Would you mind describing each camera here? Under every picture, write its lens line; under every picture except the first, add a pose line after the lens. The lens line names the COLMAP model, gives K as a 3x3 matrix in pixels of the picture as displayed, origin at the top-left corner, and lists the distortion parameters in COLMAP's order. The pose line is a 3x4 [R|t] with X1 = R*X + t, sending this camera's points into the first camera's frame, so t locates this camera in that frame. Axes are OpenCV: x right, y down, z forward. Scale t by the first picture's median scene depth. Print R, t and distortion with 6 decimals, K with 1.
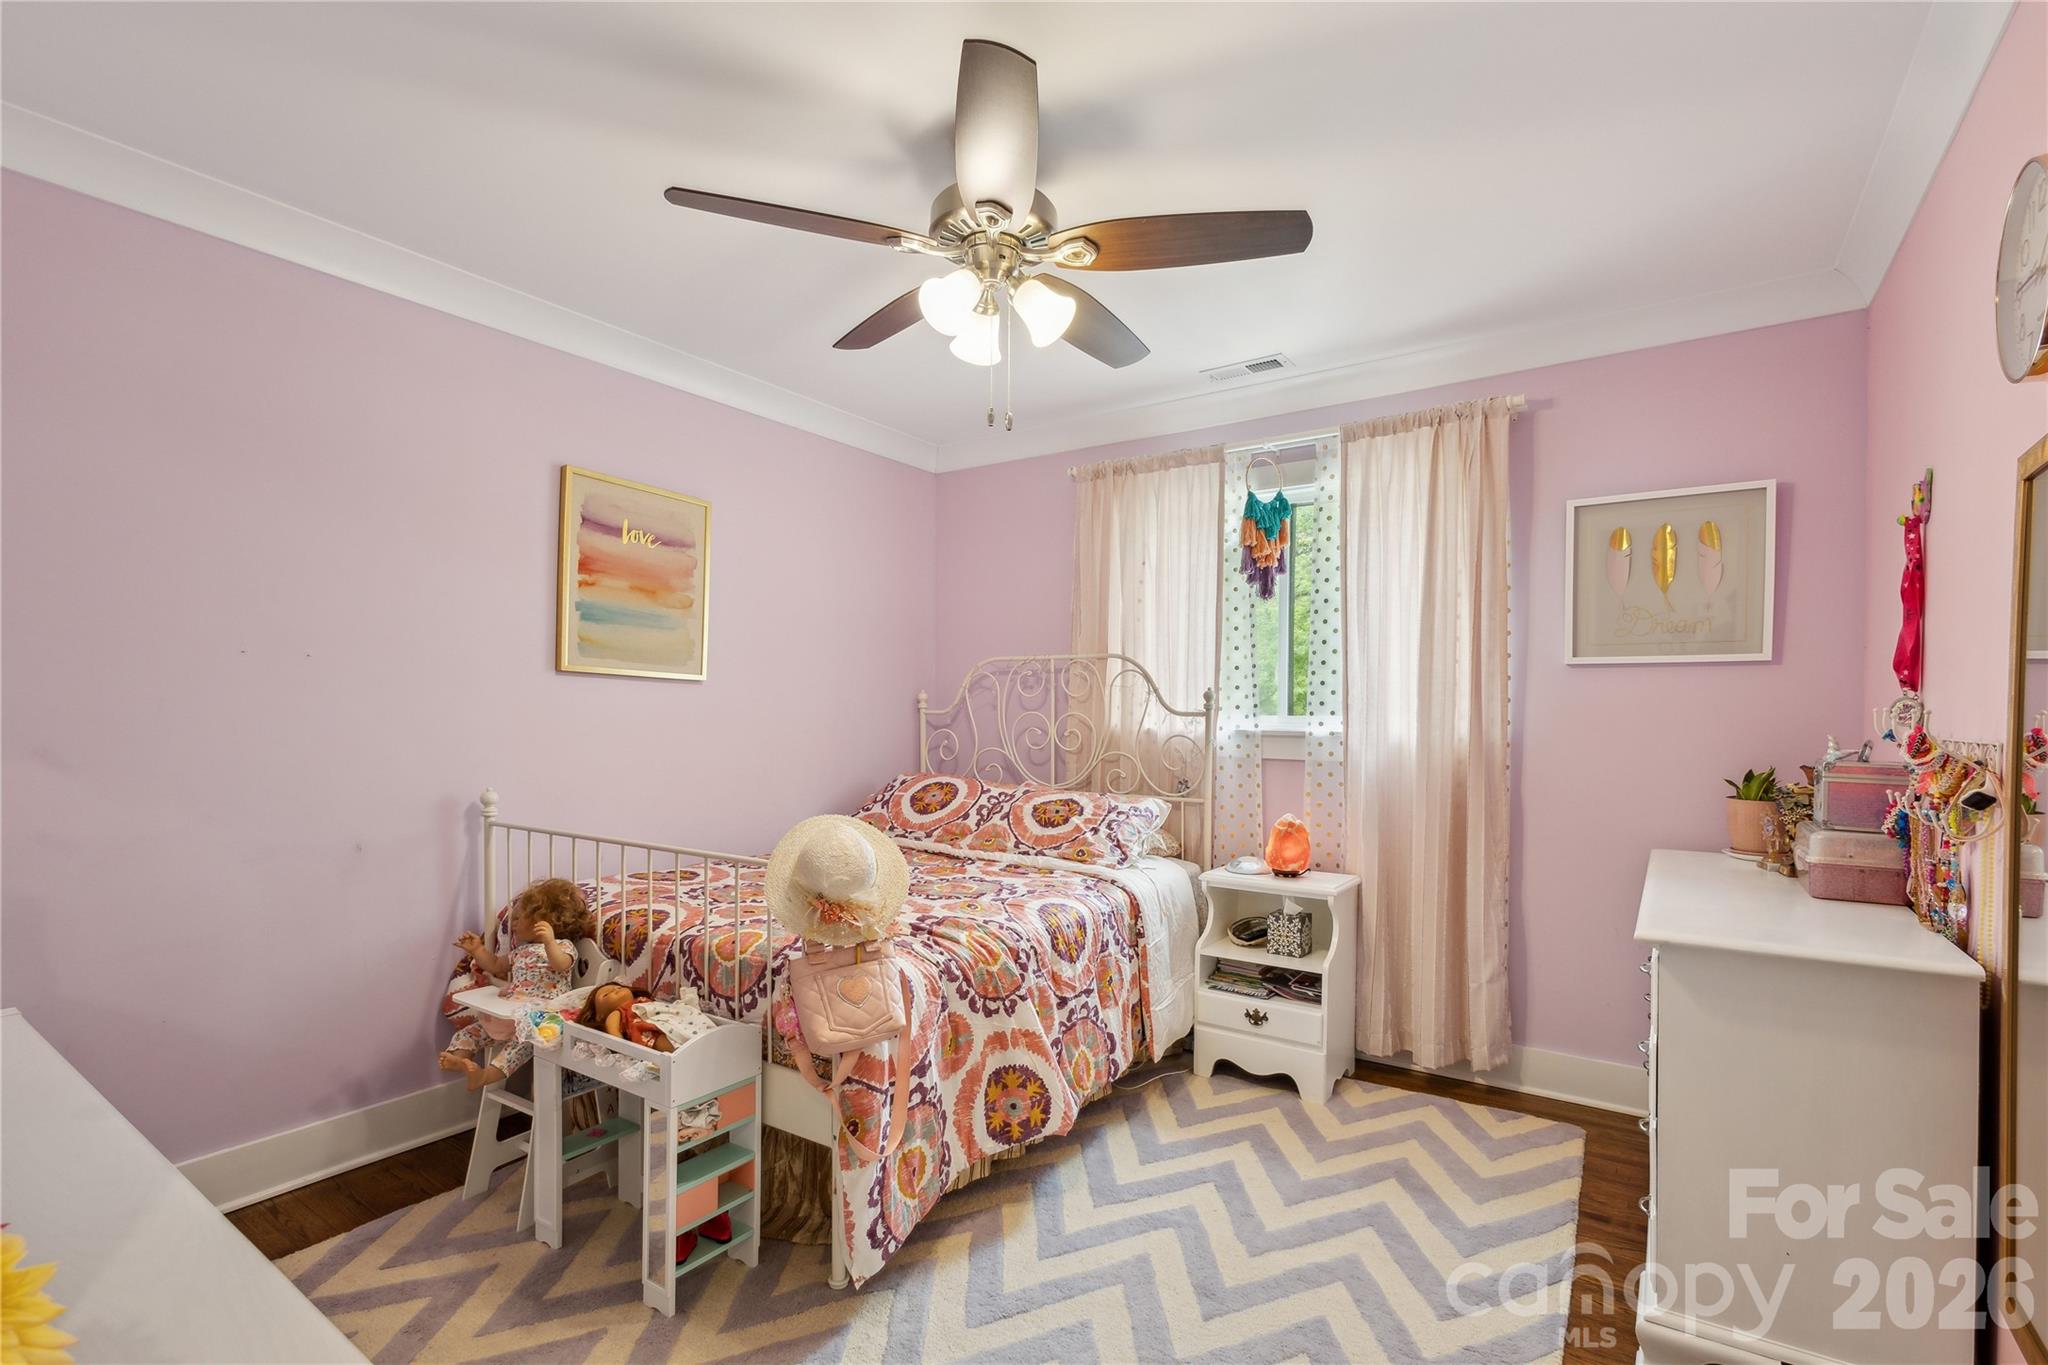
lens RADIAL K [[948.2, 0, 1029.6], [0, 948.2, 687.9], [0, 0, 1]] dist [0.000607, 0.000244]
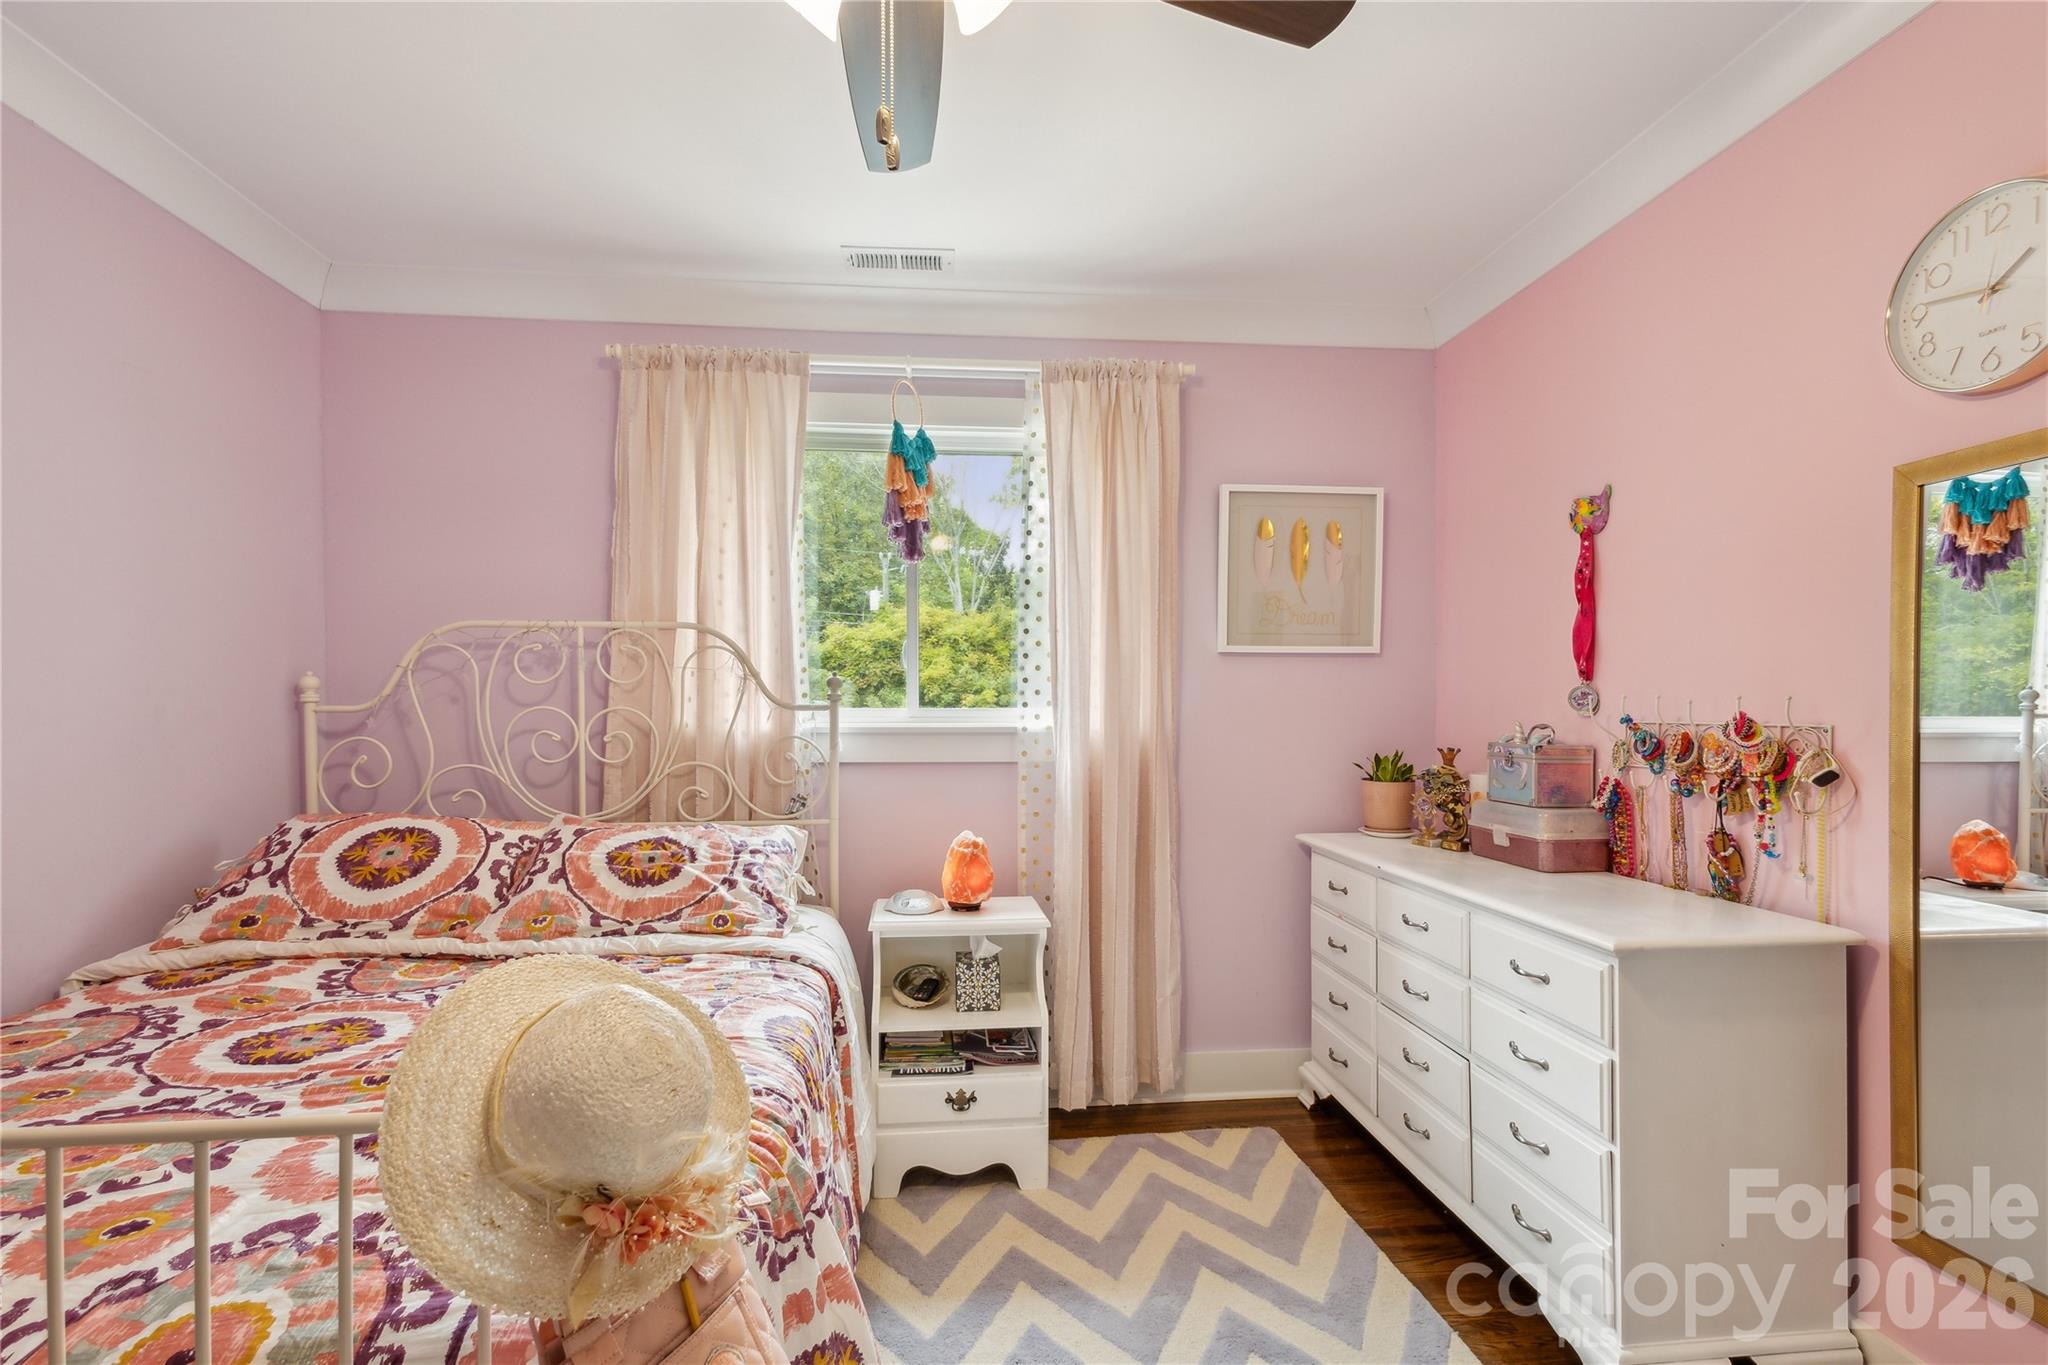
lens RADIAL K [[948.2, 0, 1029.6], [0, 948.2, 687.9], [0, 0, 1]] dist [0.000607, 0.000244]
pose [[0.767339, 0.001849, 0.641239, -0.197791], [-0.008391, 0.999939, 0.007158, 0.006481], [-0.641187, -0.010873, 0.767308, 0.352961]]
